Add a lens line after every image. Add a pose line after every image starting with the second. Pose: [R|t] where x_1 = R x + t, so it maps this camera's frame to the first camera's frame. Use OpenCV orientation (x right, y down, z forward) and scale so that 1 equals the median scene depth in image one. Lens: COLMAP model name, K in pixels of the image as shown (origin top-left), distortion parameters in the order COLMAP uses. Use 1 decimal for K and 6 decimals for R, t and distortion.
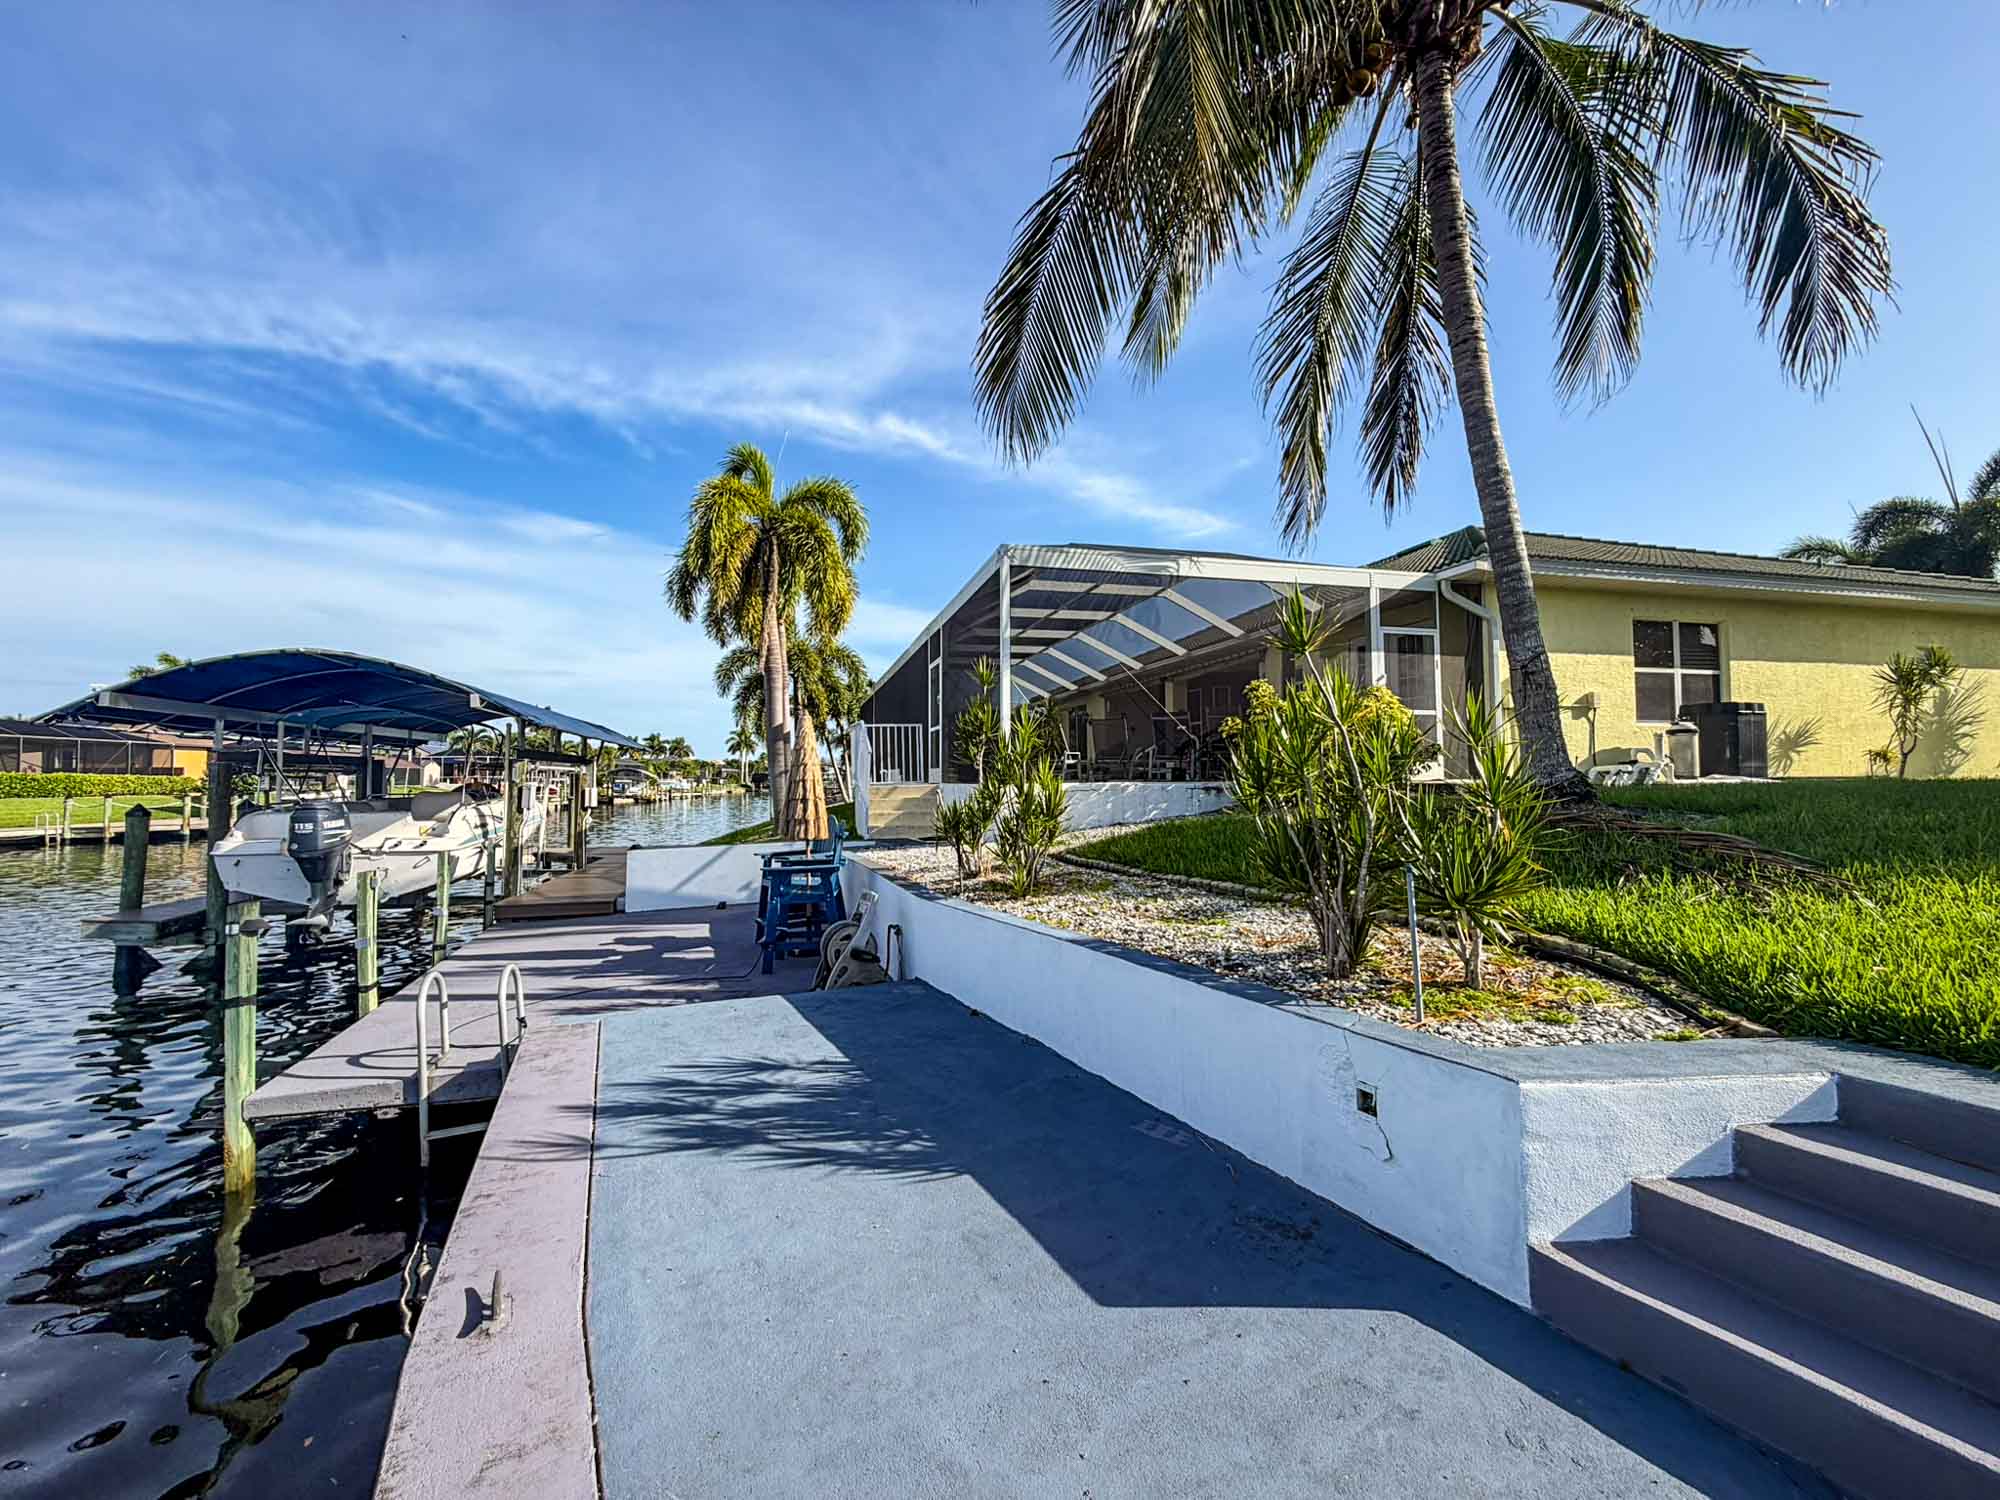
lens RADIAL K [[797.6, 0, 994.3], [0, 797.6, 748.5], [0, 0, 1]] dist [0.001698, -0.000427]
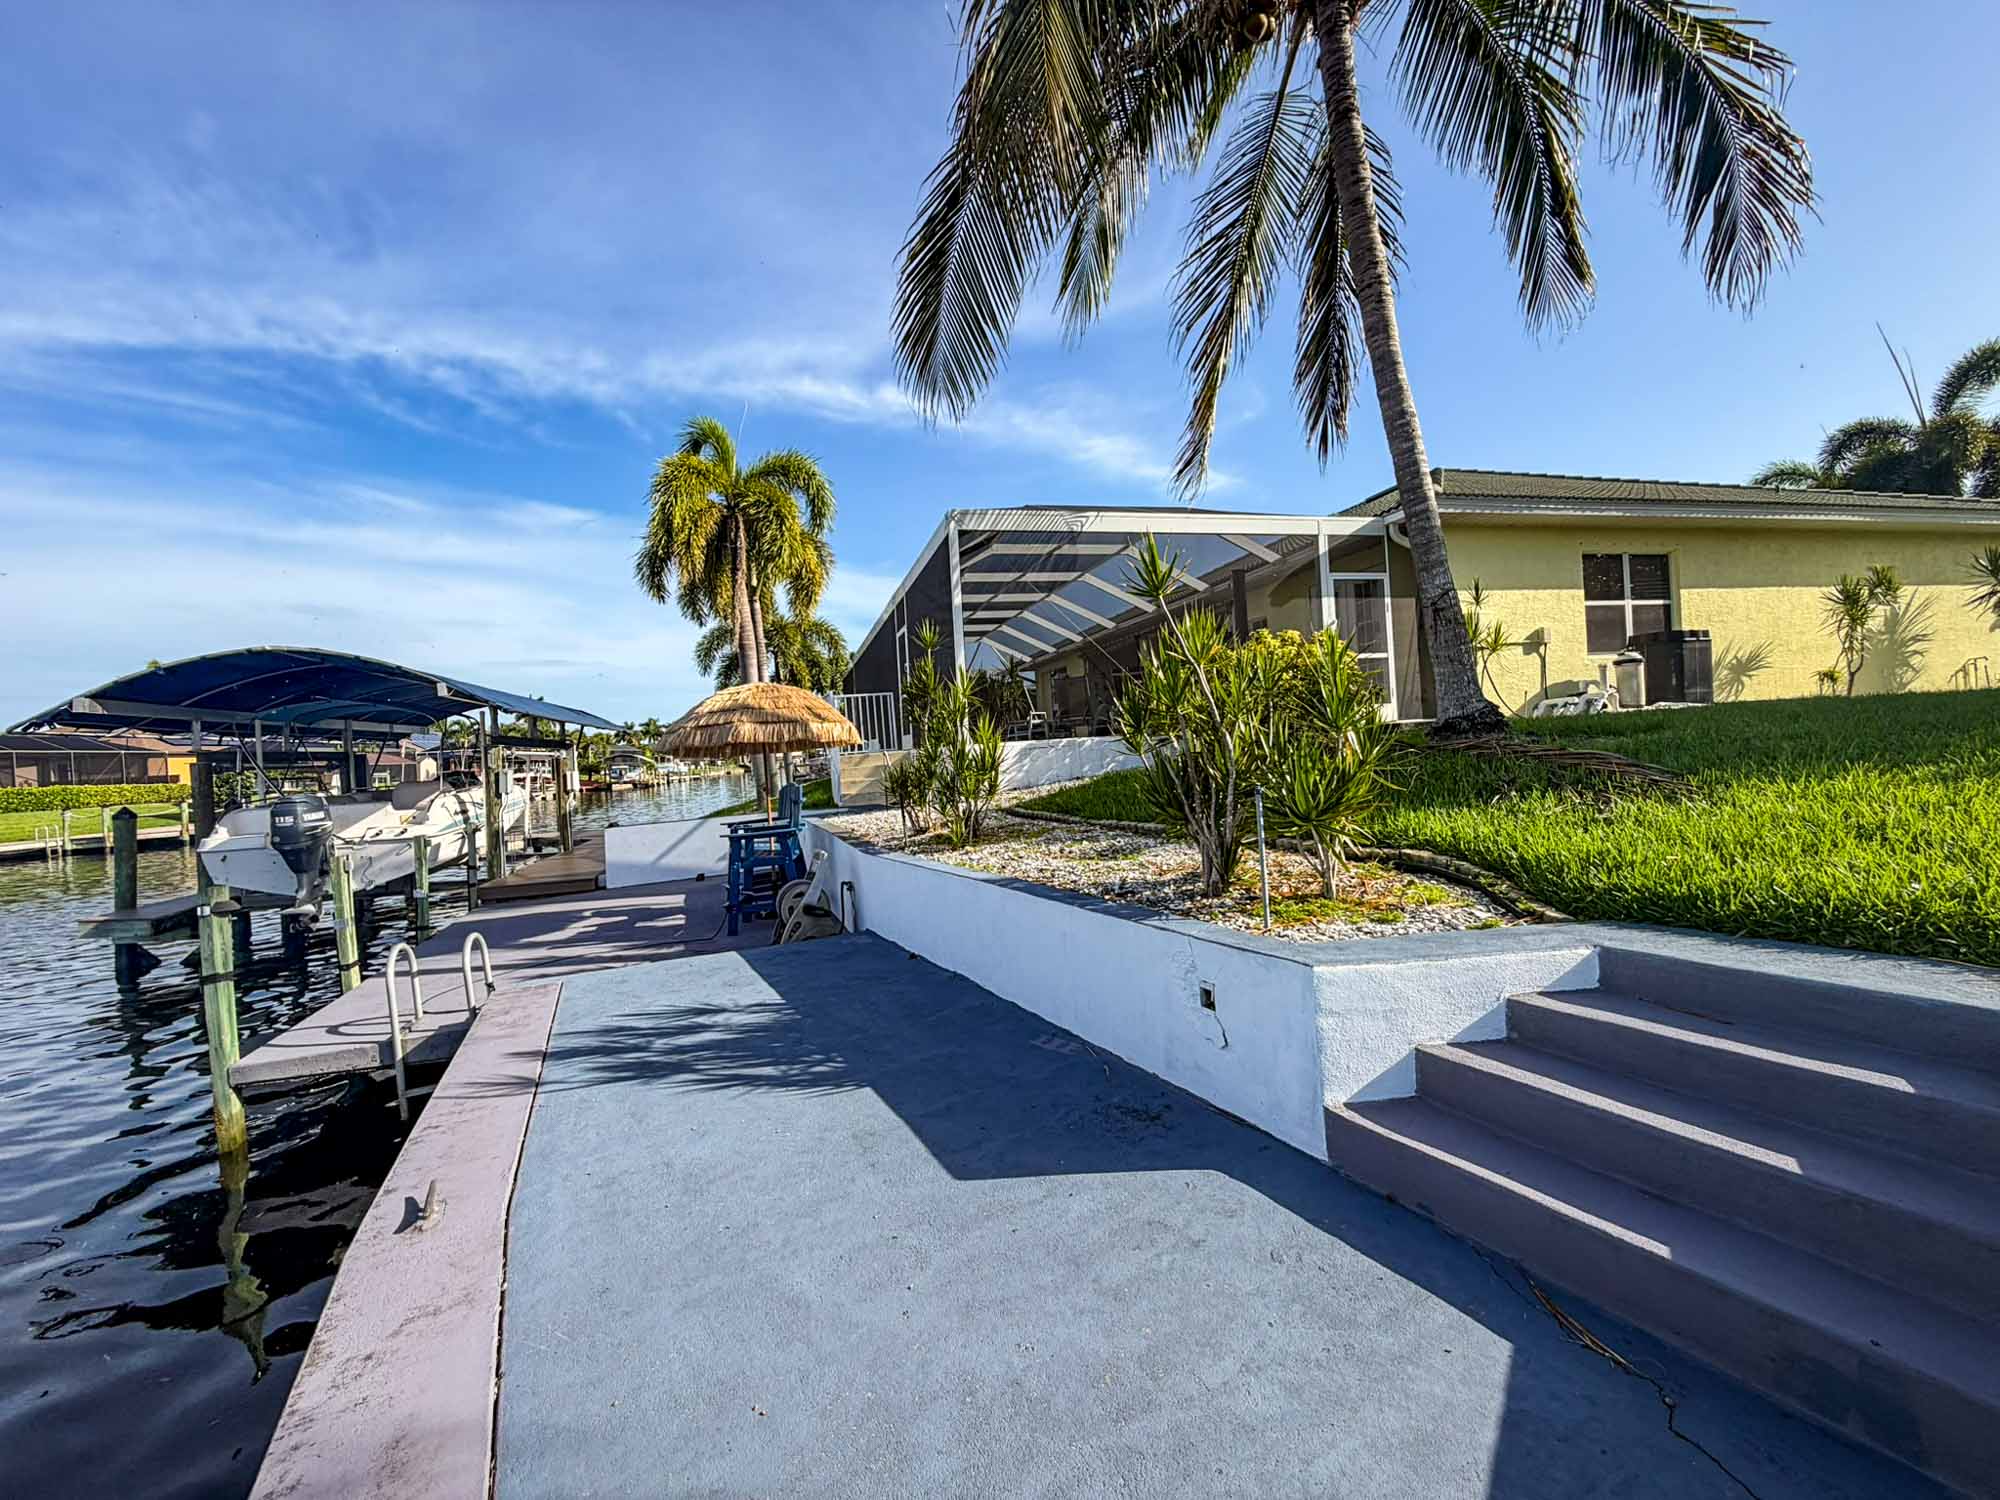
lens RADIAL K [[797.6, 0, 994.8], [0, 797.6, 748.1], [0, 0, 1]] dist [0.001698, -0.000427]
pose [[0.998742, -0.050139, 0.000305, 0.062426], [0.050088, 0.997965, 0.039468, 0.011770], [-0.002283, -0.039403, 0.999221, -0.032847]]
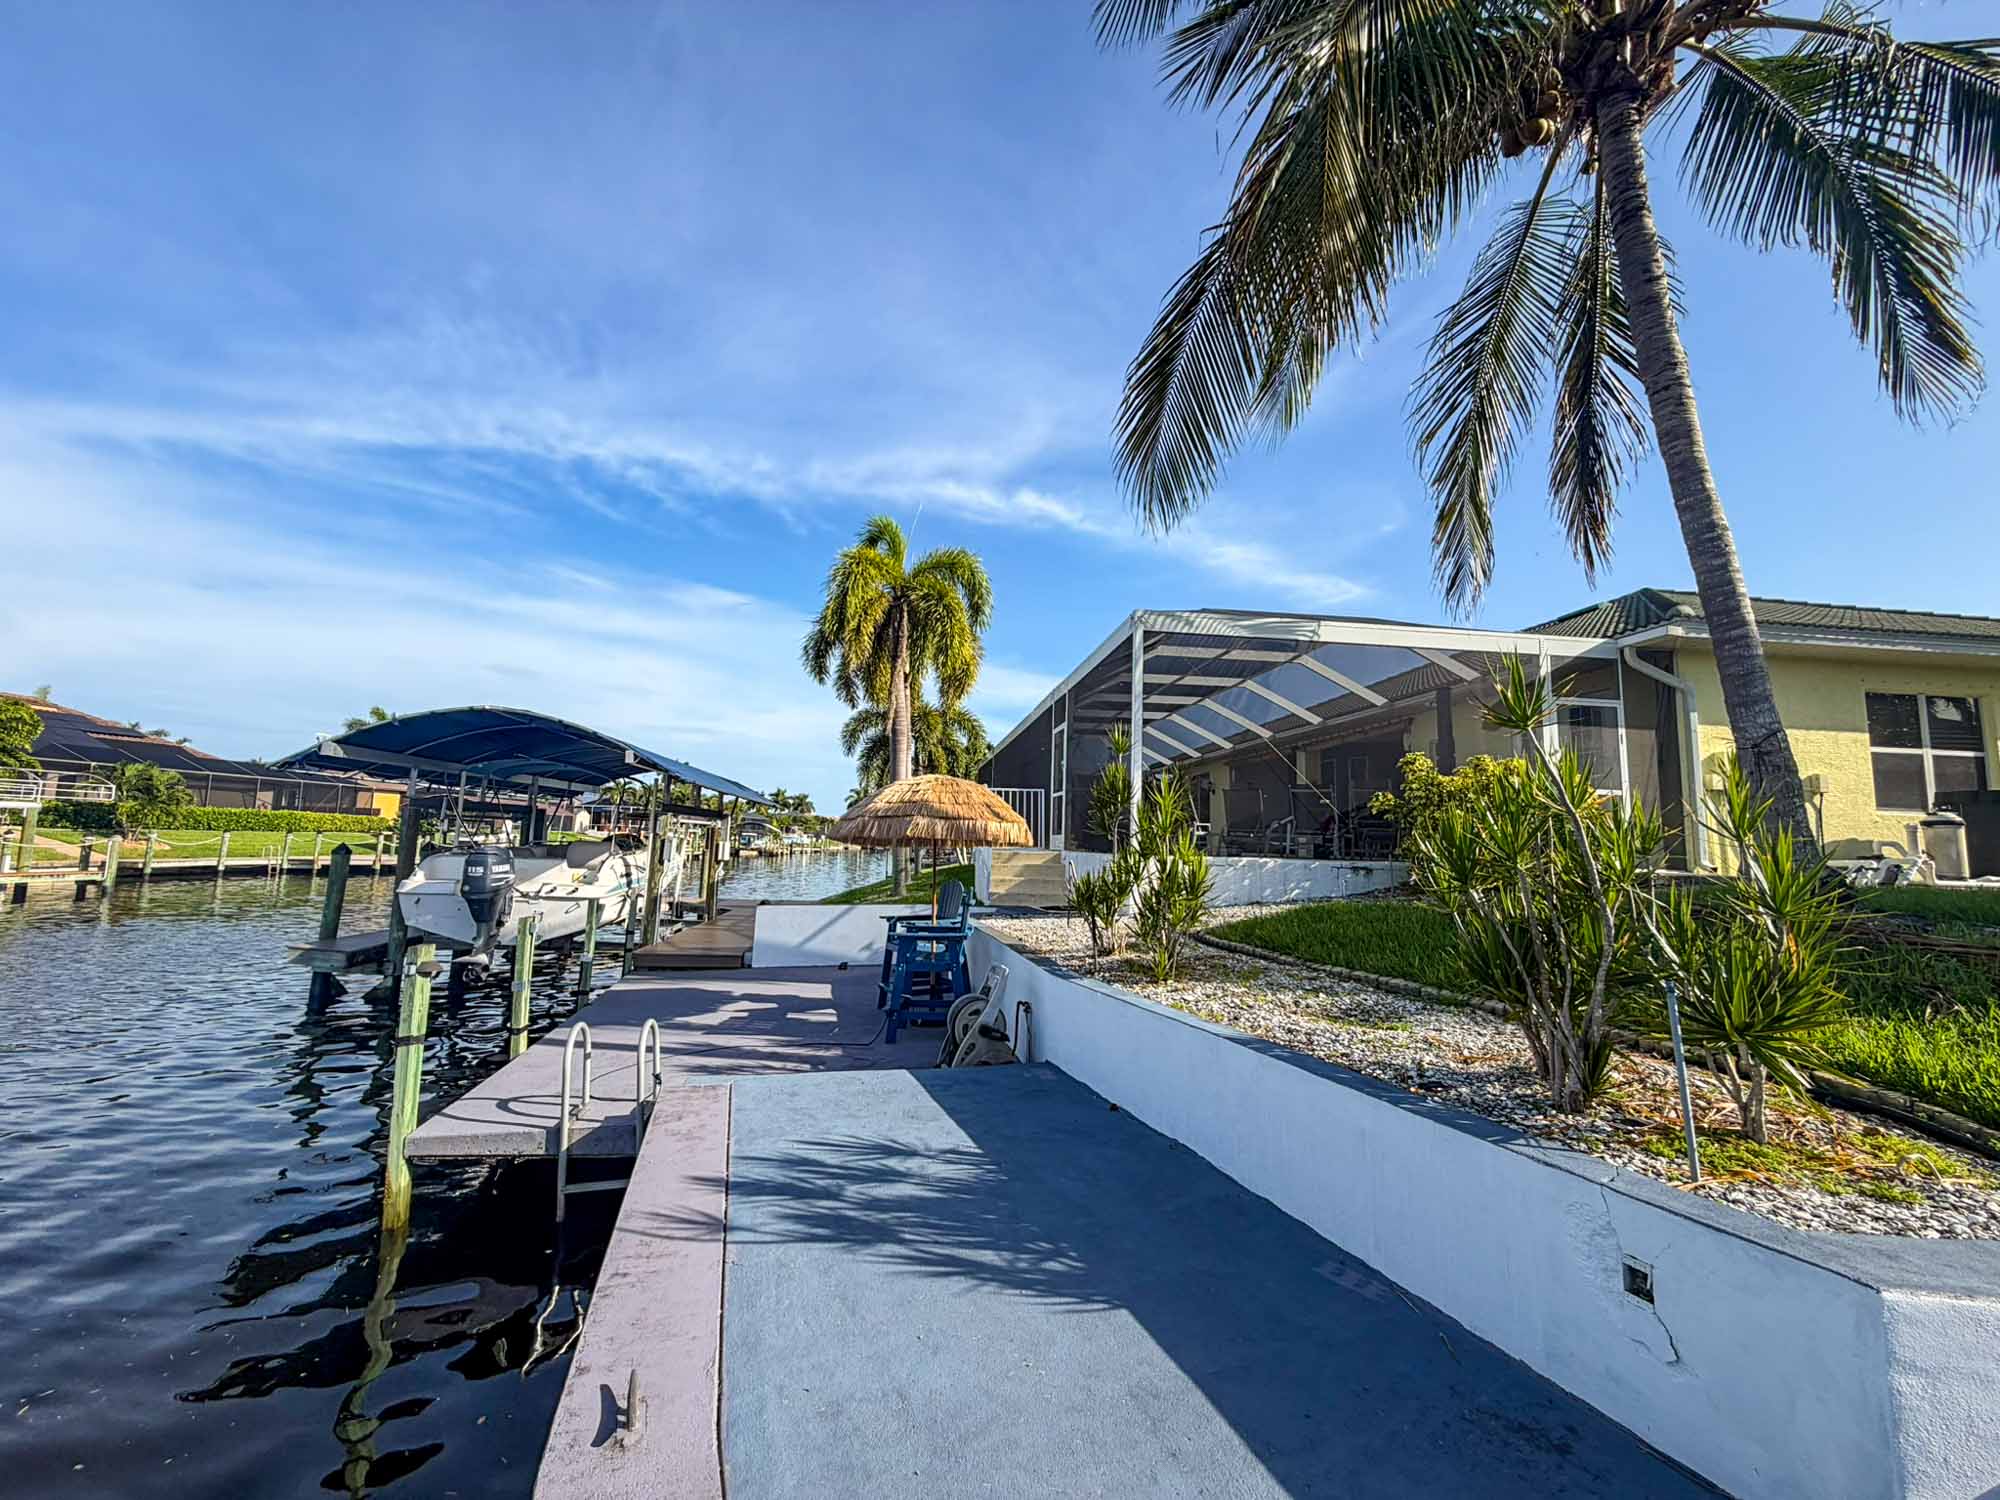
lens RADIAL K [[797.6, 0, 993.9], [0, 797.6, 749.5], [0, 0, 1]] dist [0.001698, -0.000427]
pose [[0.989914, 0.020252, -0.140213, -0.026016], [-0.031107, 0.996648, -0.075669, -0.005020], [0.138210, 0.079268, 0.987226, 0.022027]]
